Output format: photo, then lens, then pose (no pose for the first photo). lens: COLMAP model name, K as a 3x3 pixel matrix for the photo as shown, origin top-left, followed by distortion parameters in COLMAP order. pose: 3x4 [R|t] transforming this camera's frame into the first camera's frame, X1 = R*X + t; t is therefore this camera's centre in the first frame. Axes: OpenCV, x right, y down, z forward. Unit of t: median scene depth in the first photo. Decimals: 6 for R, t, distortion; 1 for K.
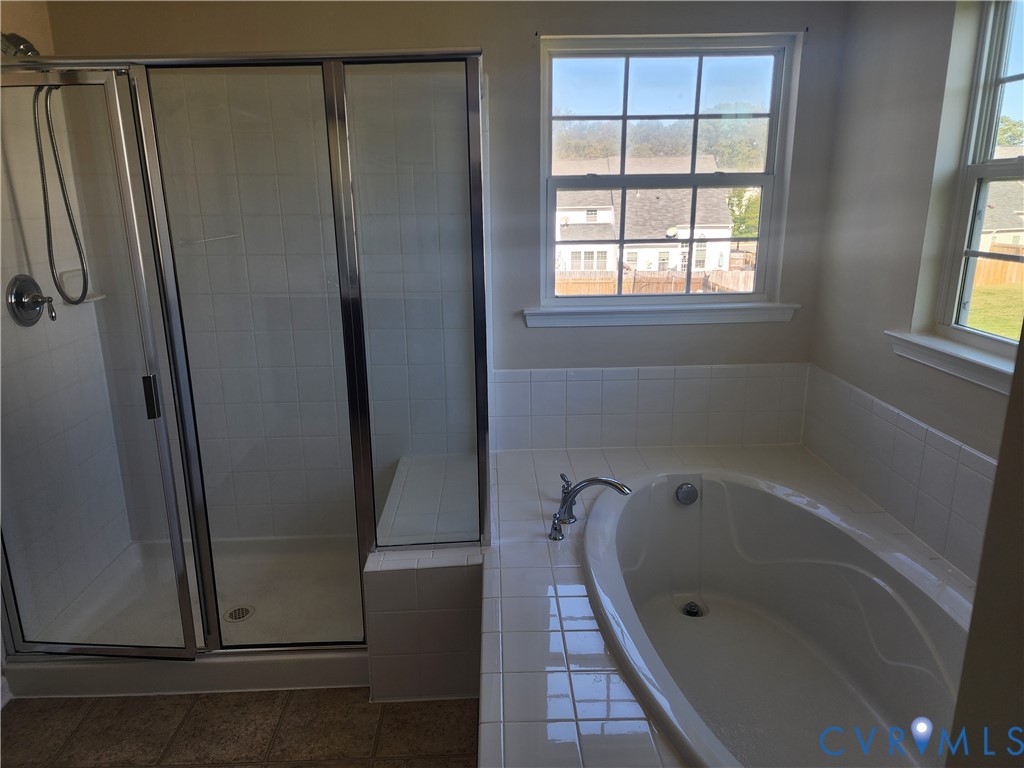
lens RADIAL K [[691.9, 0, 508.1], [0, 691.9, 381.9], [0, 0, 1]] dist [0.052287, -0.019643]
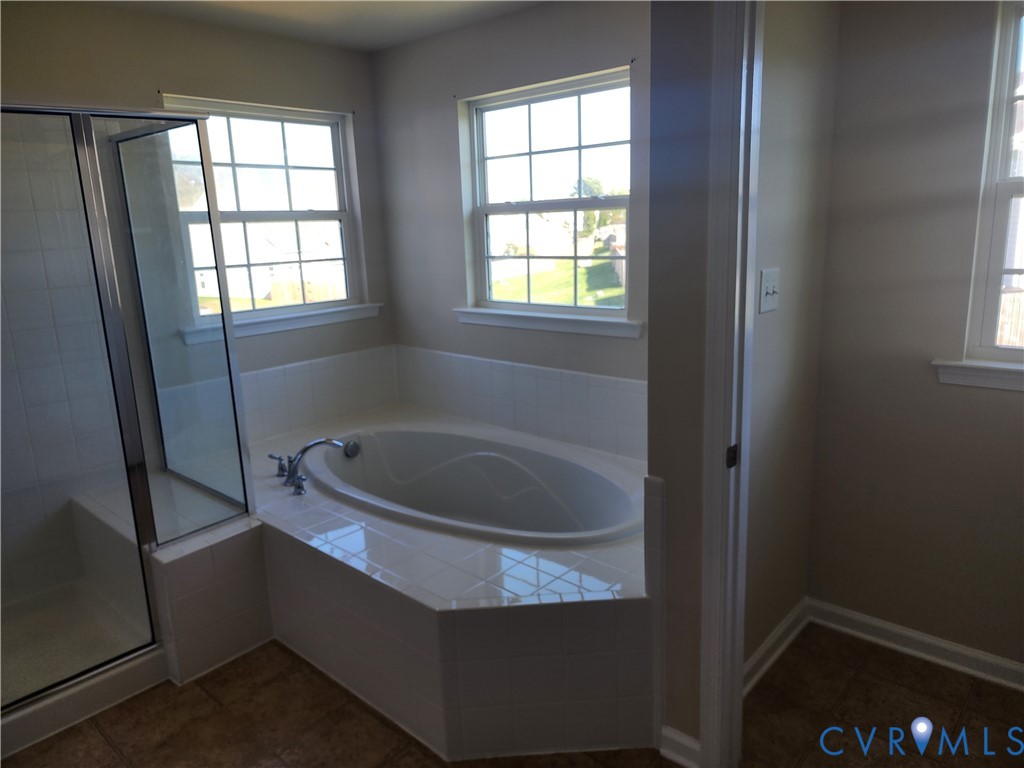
lens RADIAL K [[691.9, 0, 510.2], [0, 691.9, 379.3], [0, 0, 1]] dist [0.052287, -0.019643]
pose [[0.696831, -0.174383, 0.695714, -0.446429], [0.213117, 0.976525, 0.031310, 0.055916], [-0.684842, 0.126451, 0.717636, -0.175520]]
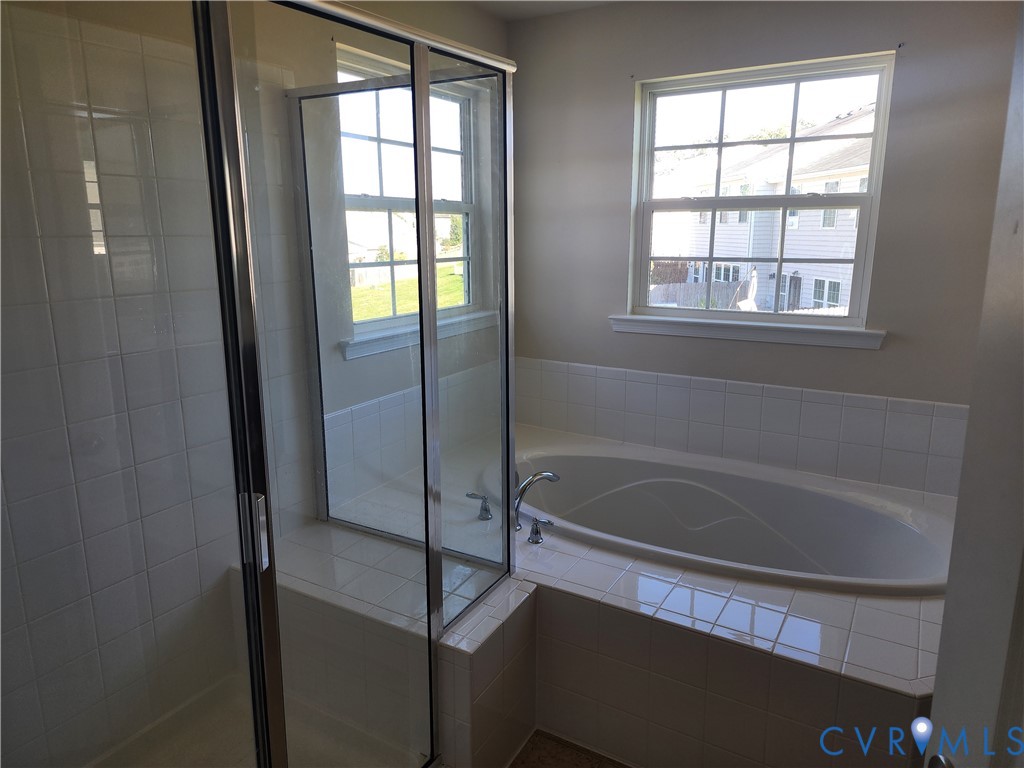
lens RADIAL K [[691.9, 0, 511.7], [0, 691.9, 373.2], [0, 0, 1]] dist [0.052287, -0.019643]
pose [[0.532941, -0.165928, 0.829724, -0.669158], [0.215293, 0.974903, 0.056676, -0.074866], [-0.818305, 0.148429, 0.555289, 0.370973]]
